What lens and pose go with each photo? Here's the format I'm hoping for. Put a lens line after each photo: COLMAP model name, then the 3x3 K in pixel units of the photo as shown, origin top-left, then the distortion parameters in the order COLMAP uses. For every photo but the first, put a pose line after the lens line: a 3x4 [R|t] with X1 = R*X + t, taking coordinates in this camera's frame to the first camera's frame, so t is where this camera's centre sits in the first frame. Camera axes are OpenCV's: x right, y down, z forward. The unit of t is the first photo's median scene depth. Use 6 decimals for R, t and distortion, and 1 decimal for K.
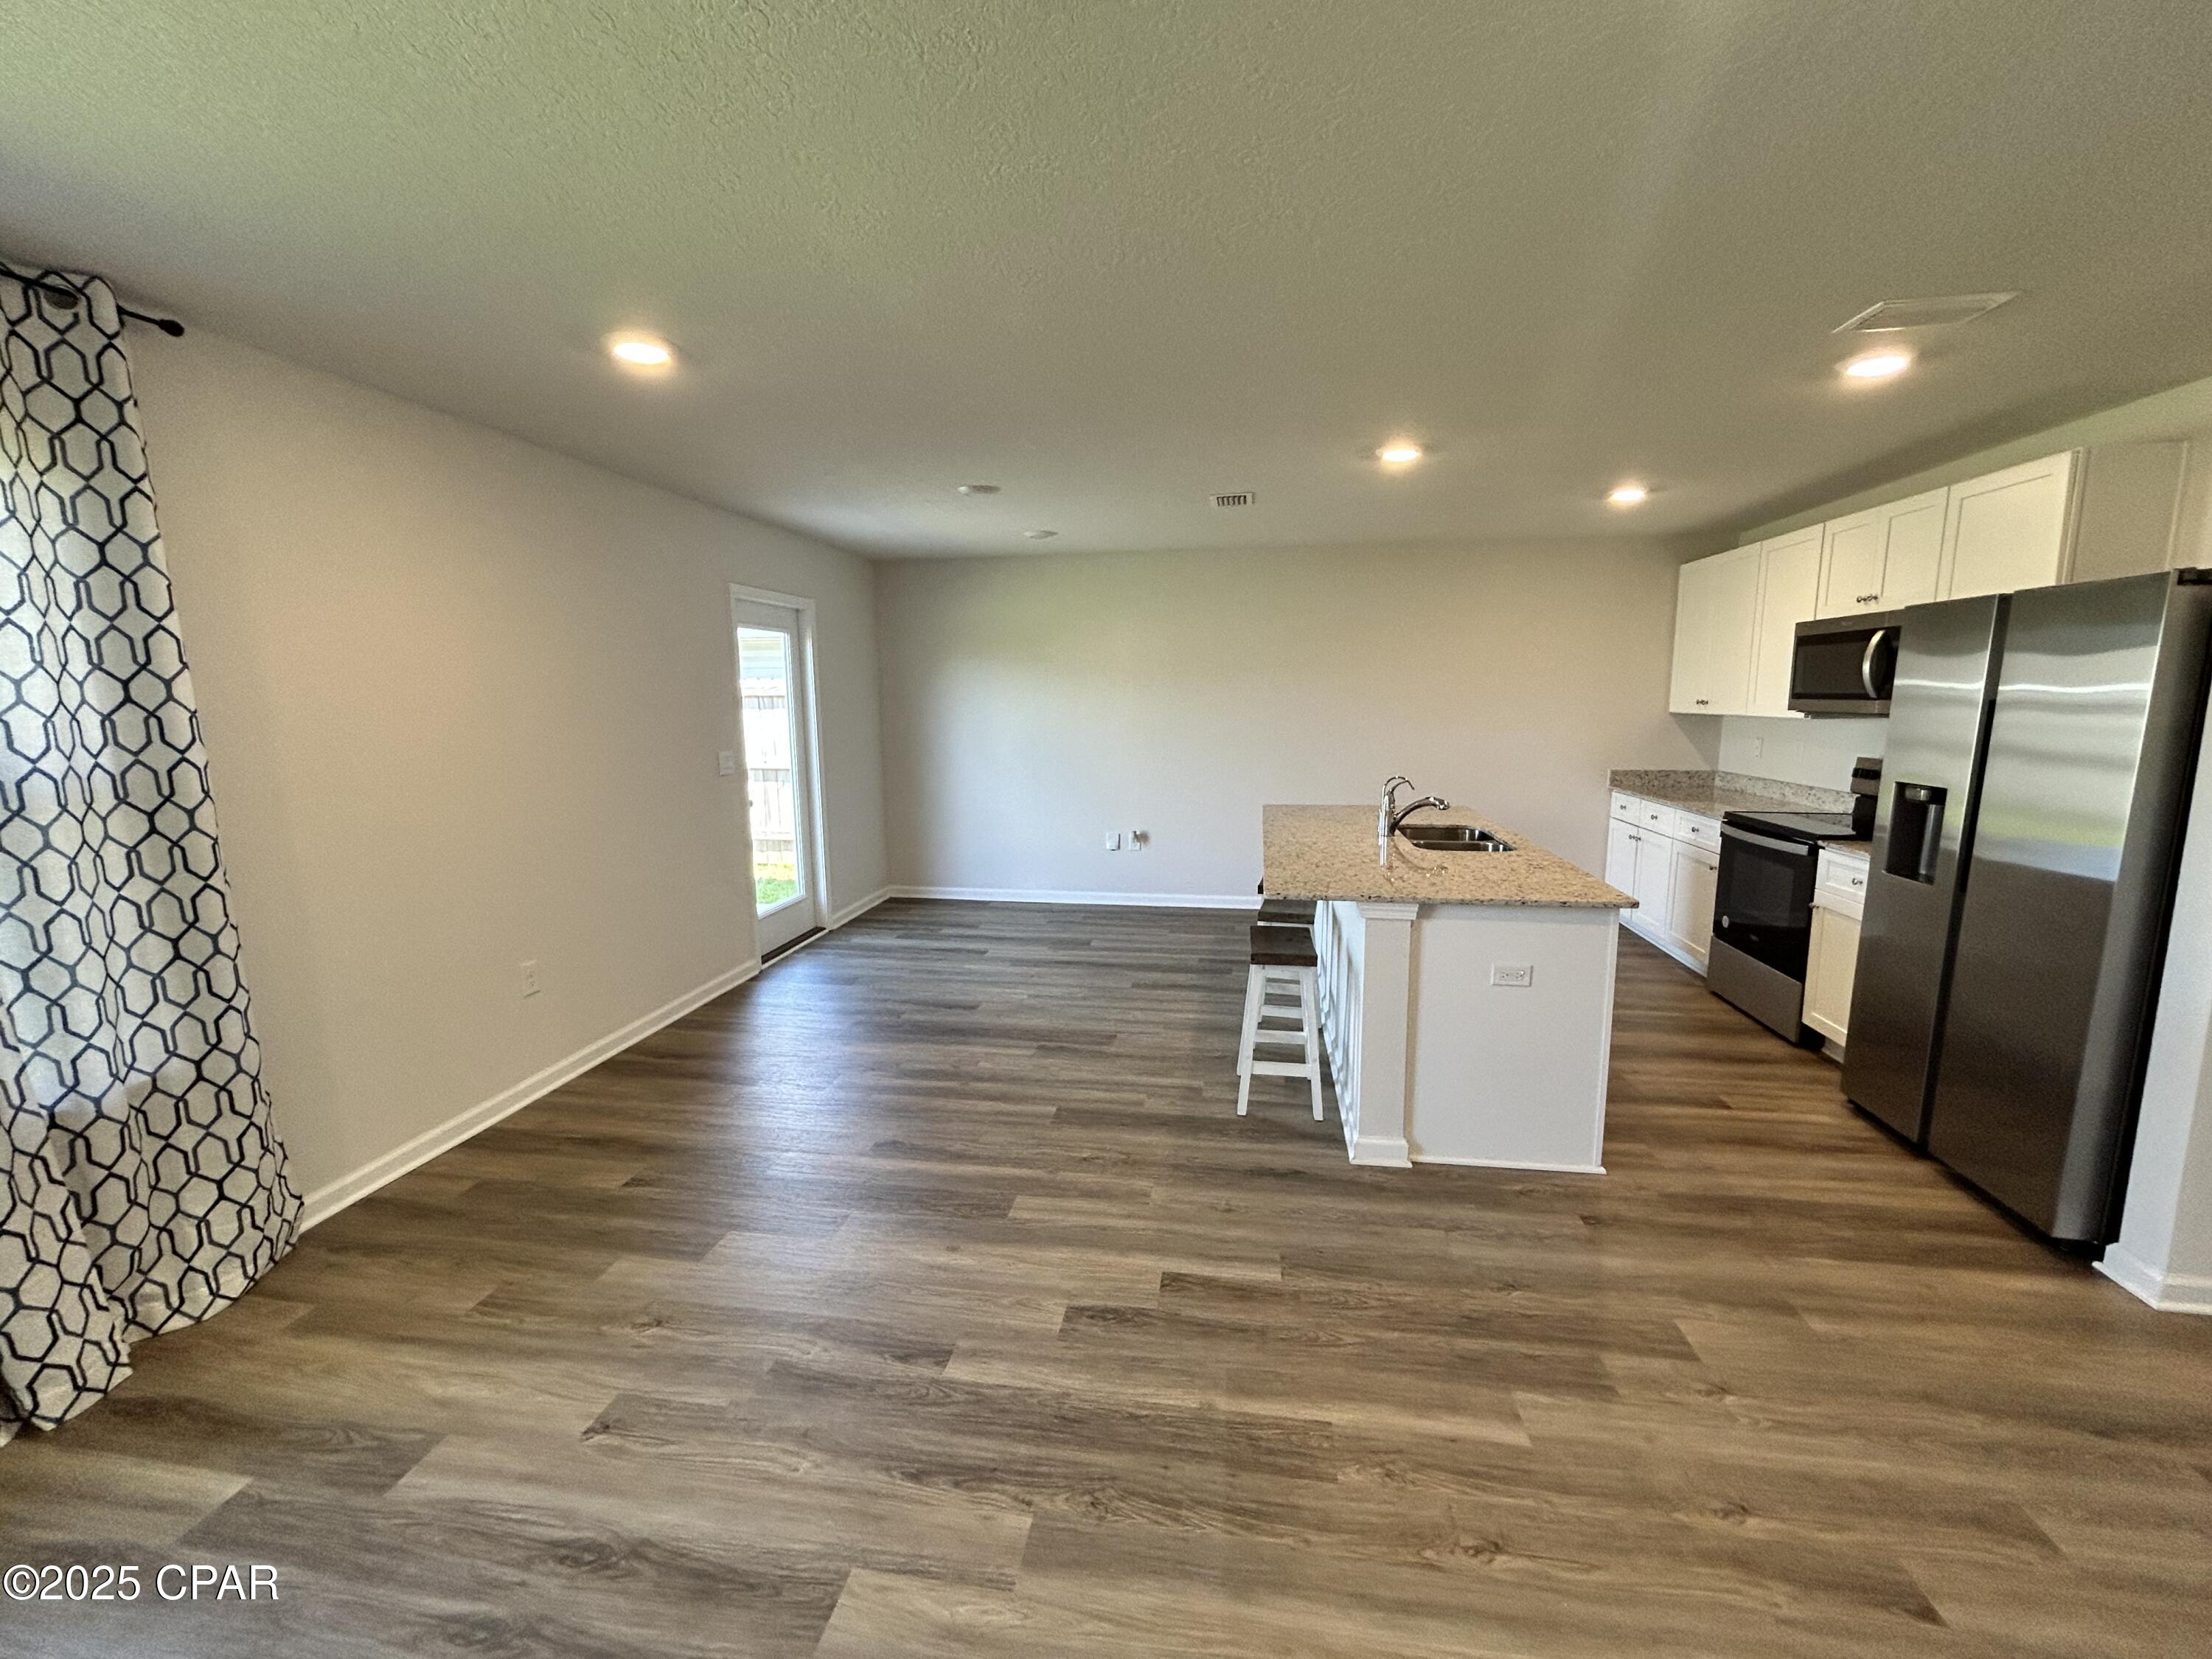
lens RADIAL K [[899.5, 0, 1116.9], [0, 899.5, 828.9], [0, 0, 1]] dist [-0.000881, 0.000375]
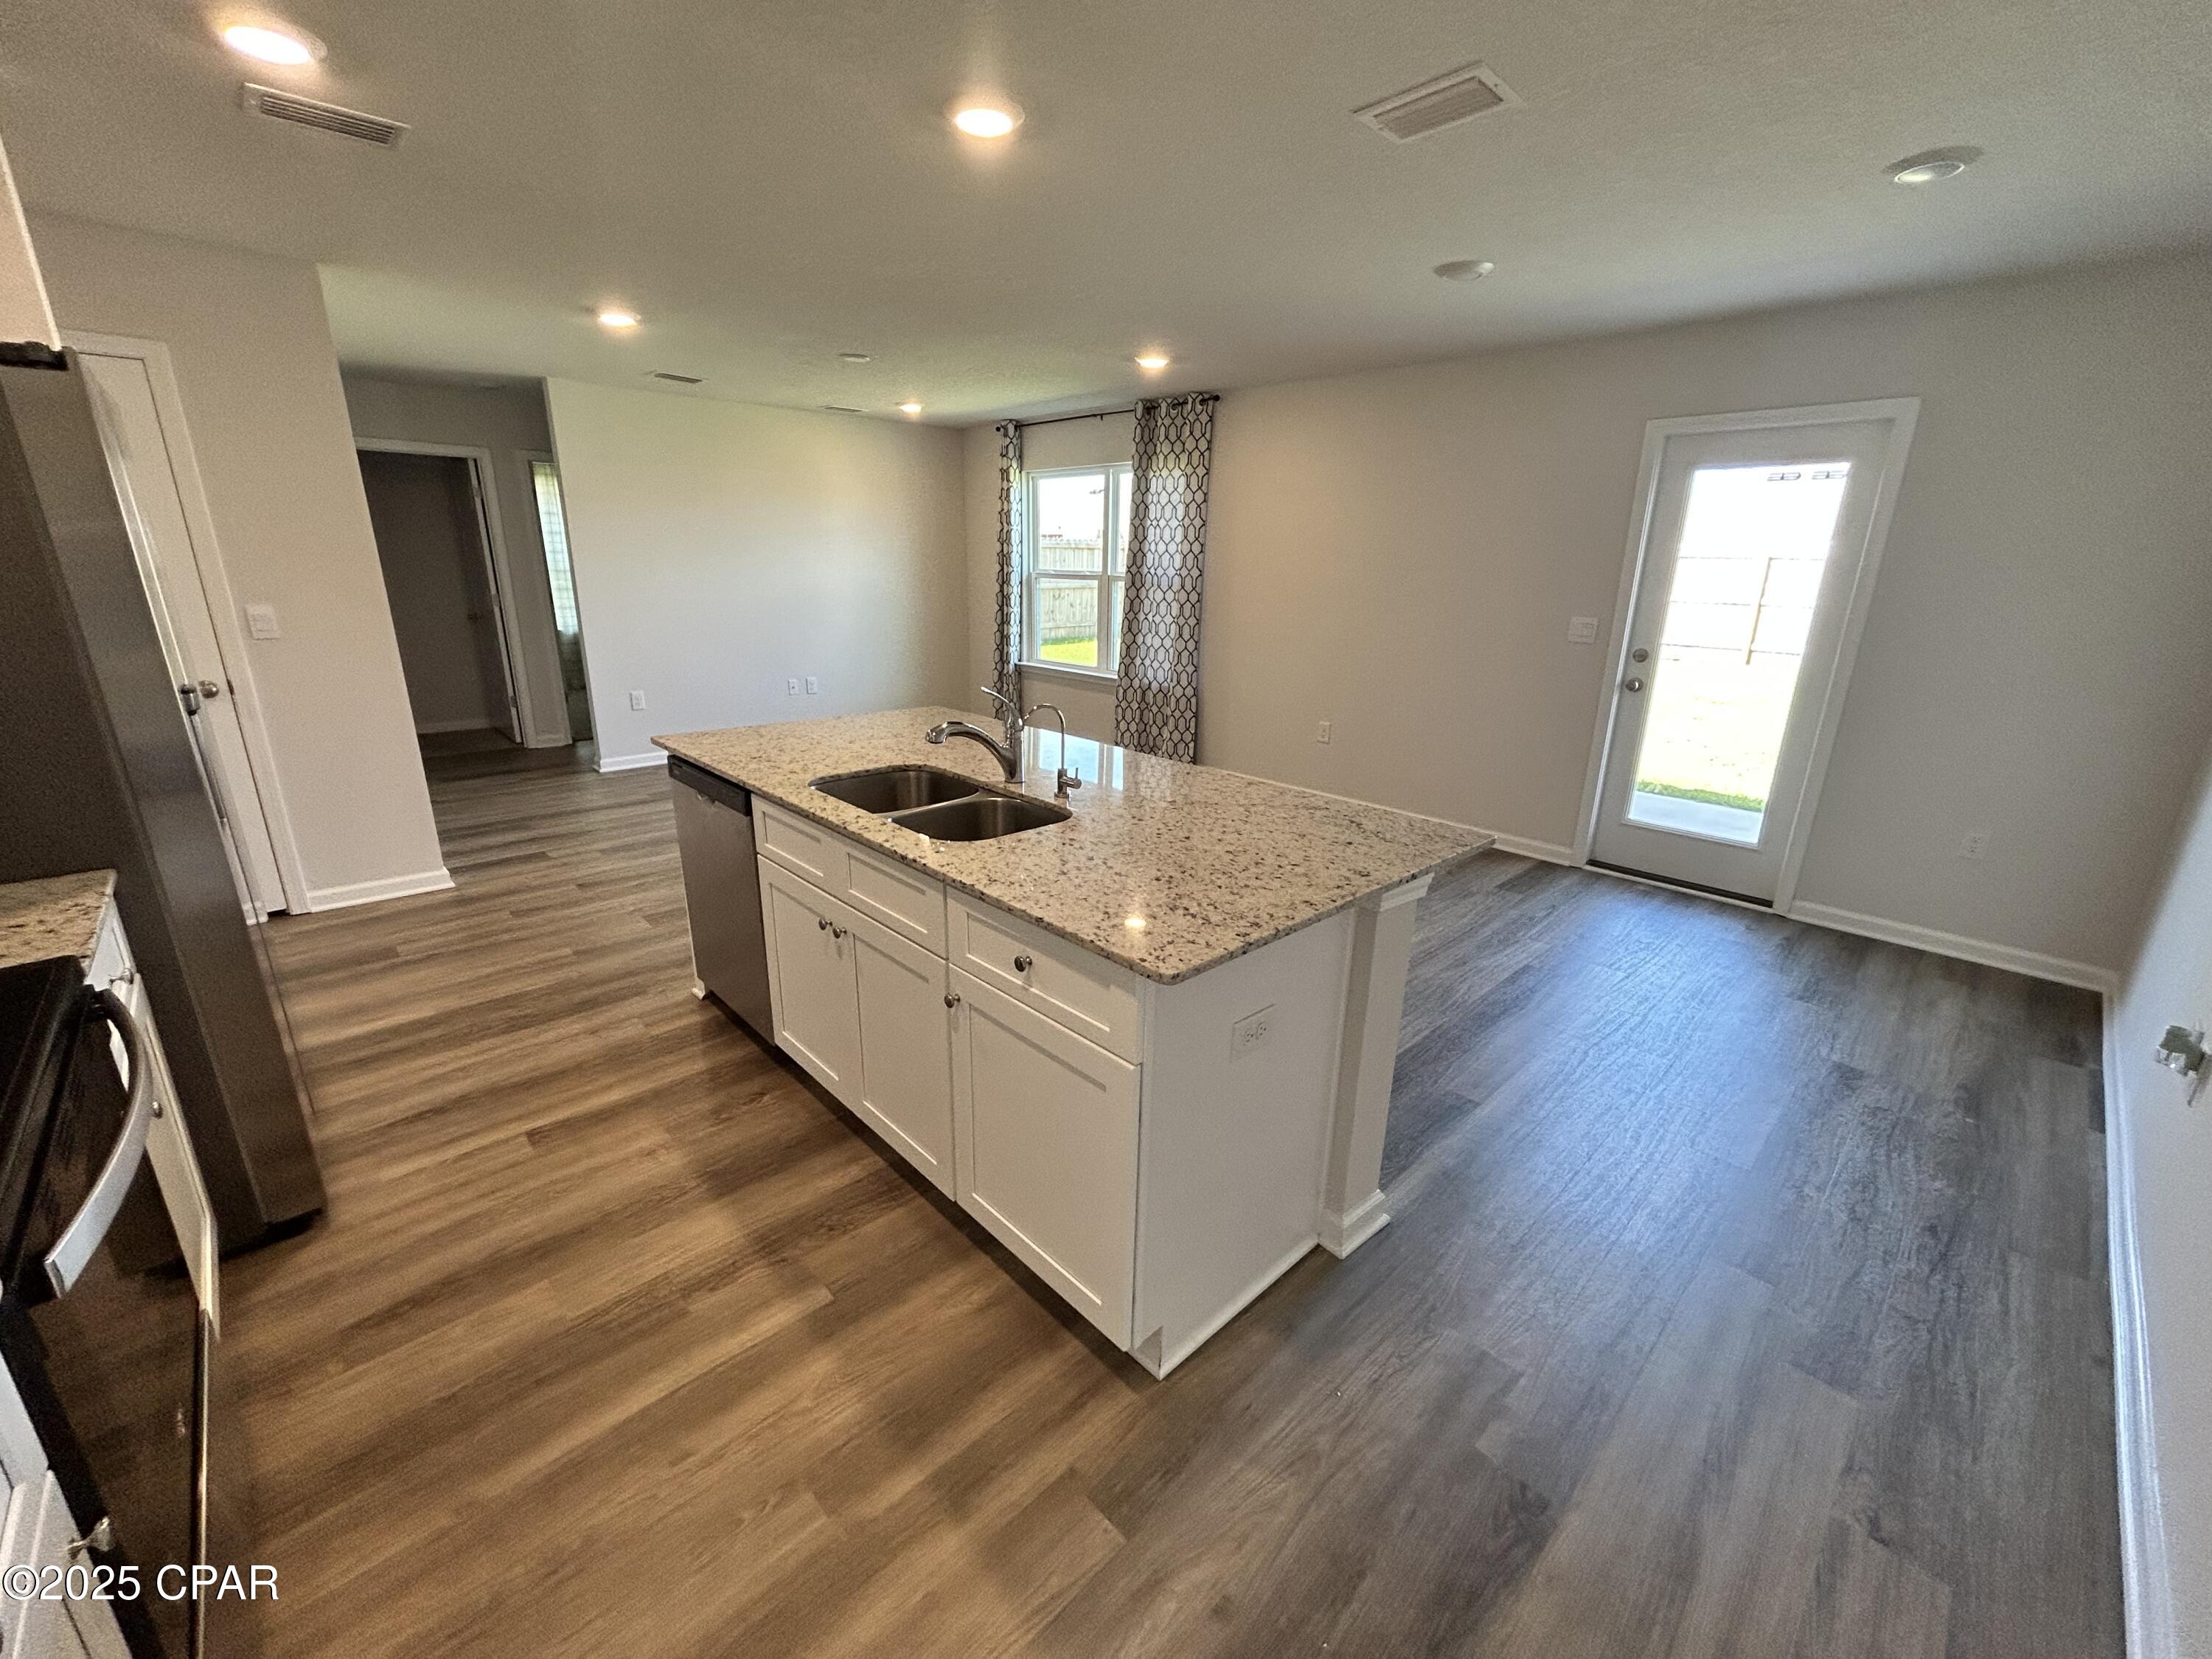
lens RADIAL K [[899.5, 0, 1089.0], [0, 899.5, 827.7], [0, 0, 1]] dist [-0.000881, 0.000375]
pose [[-0.626337, 0.220897, -0.747601, 0.665282], [-0.127558, 0.917046, 0.377831, -0.182794], [0.769046, 0.332012, -0.546203, 1.246860]]
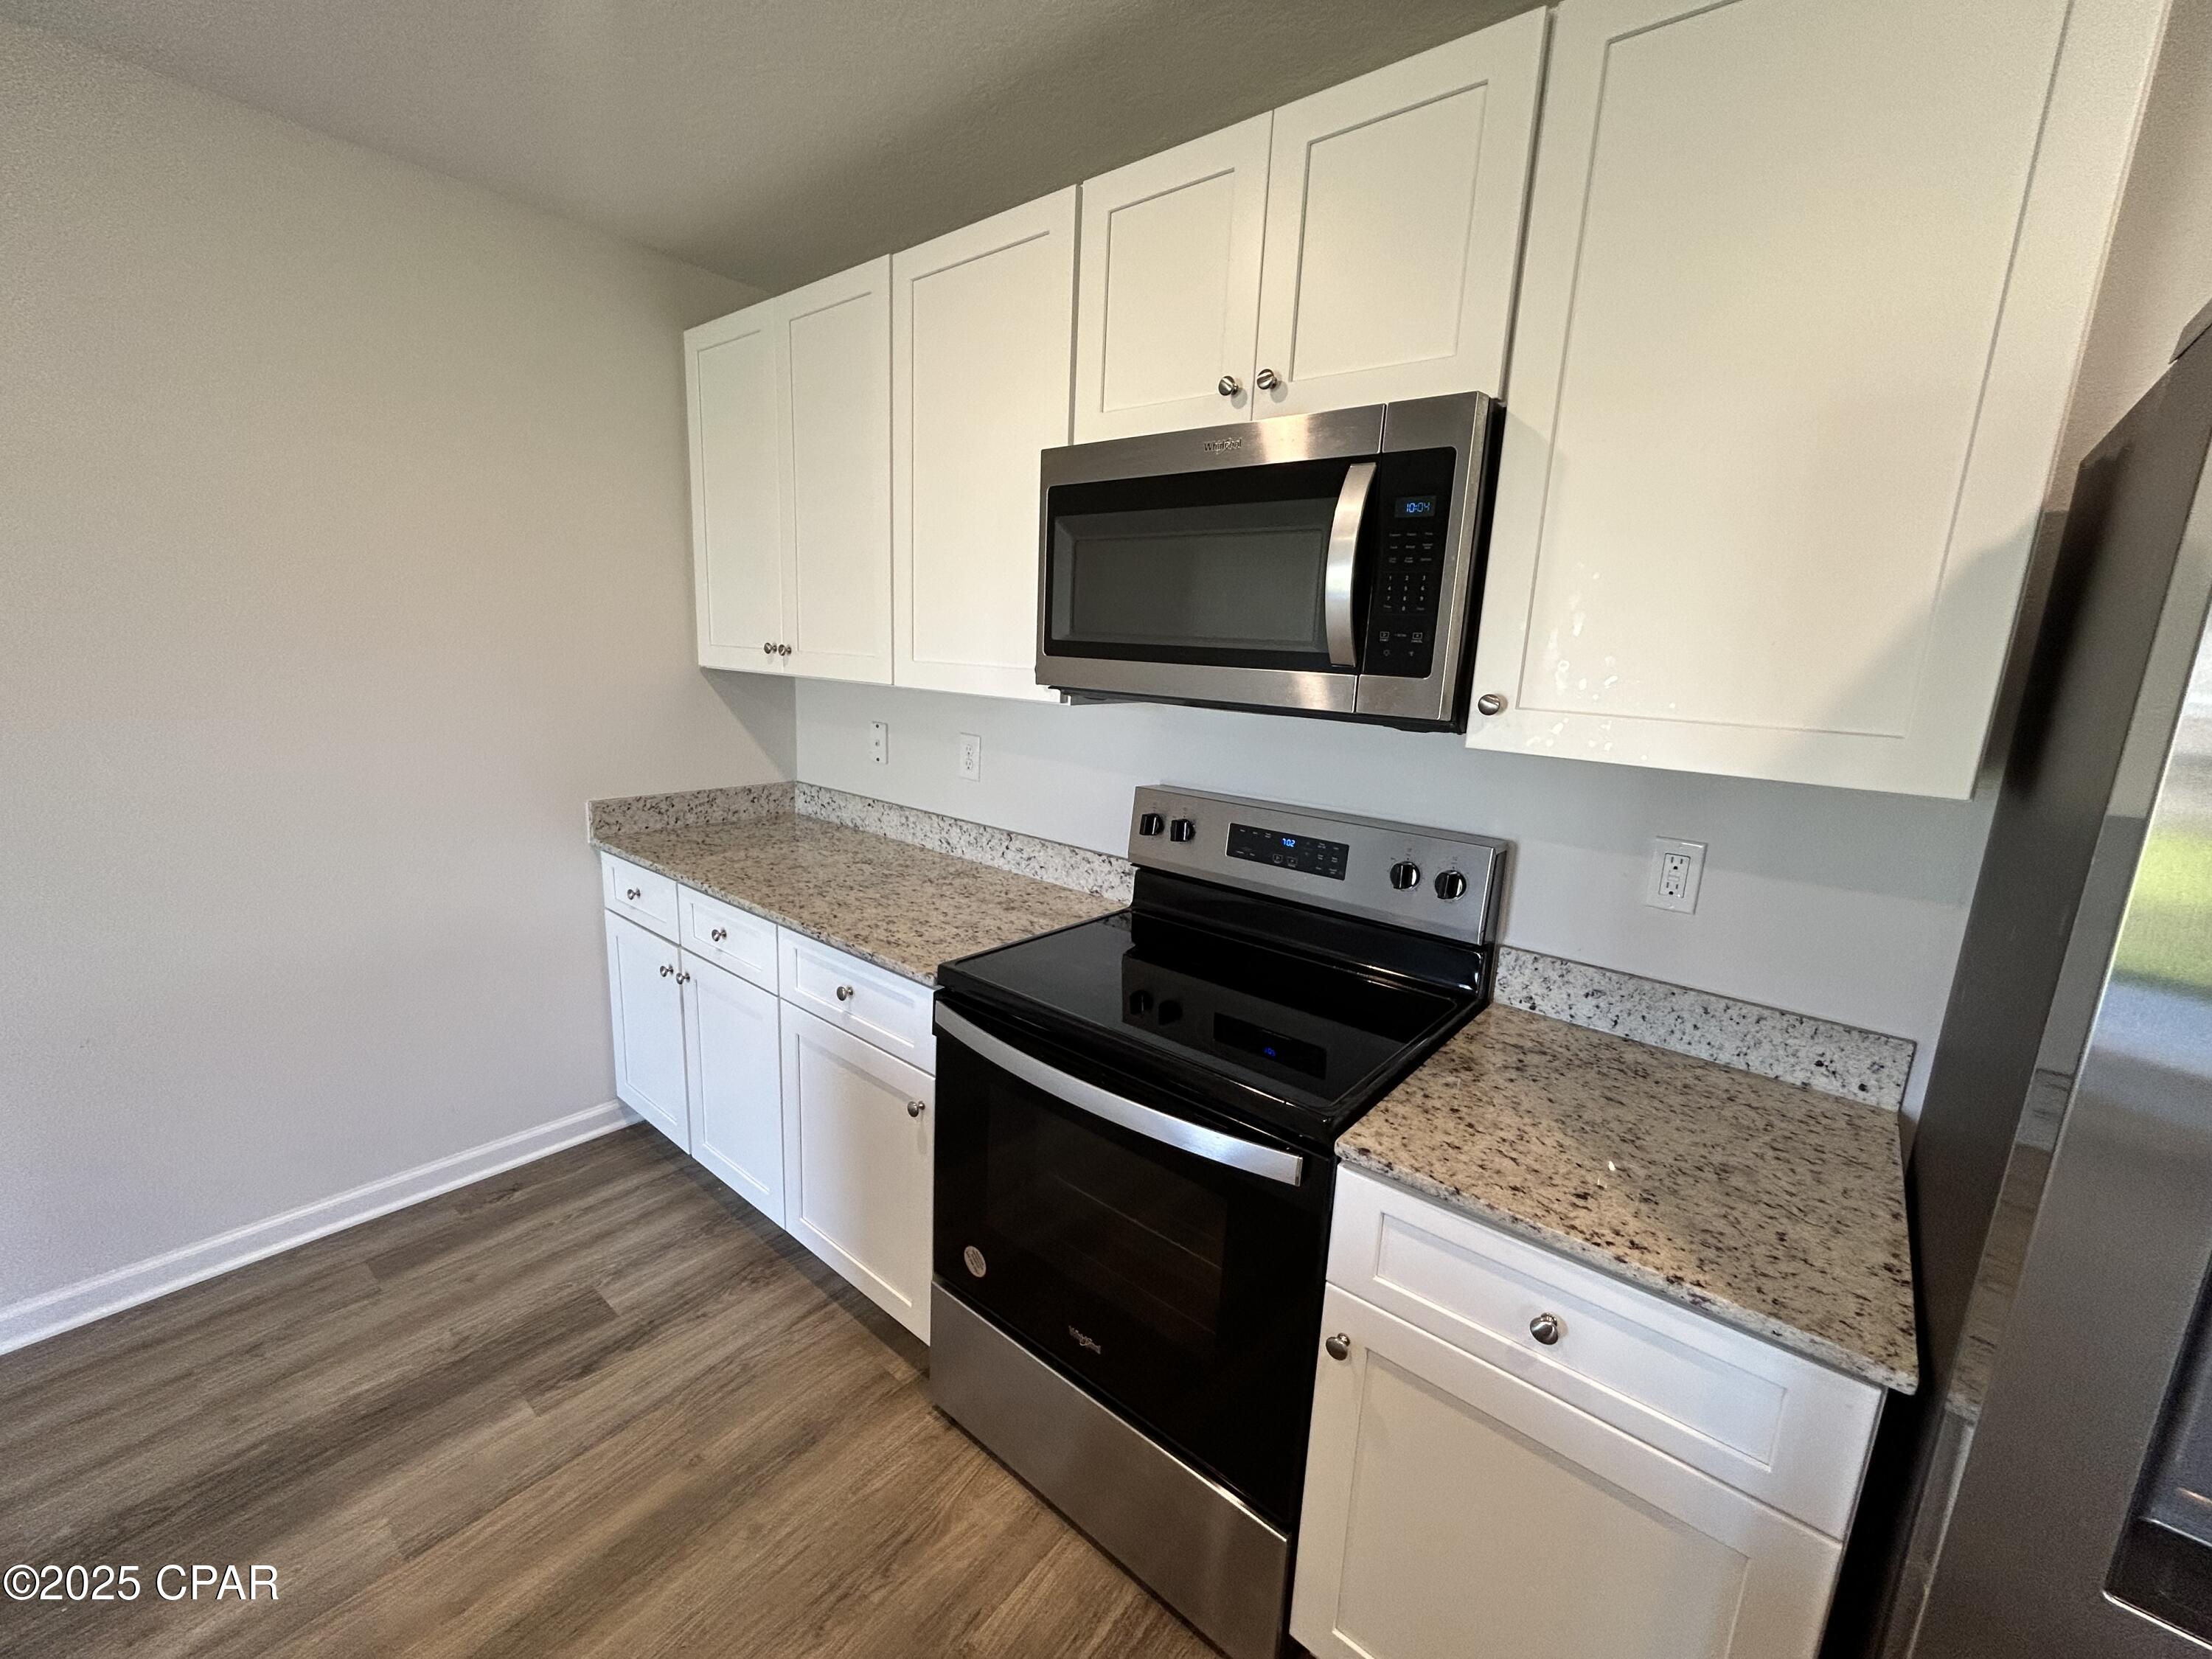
lens RADIAL K [[899.5, 0, 1100.3], [0, 899.5, 829.2], [0, 0, 1]] dist [-0.000881, 0.000375]
pose [[0.518378, -0.142353, 0.843220, 0.422092], [0.078515, 0.989805, 0.118831, -0.113231], [-0.851540, 0.004606, 0.524270, 0.769841]]
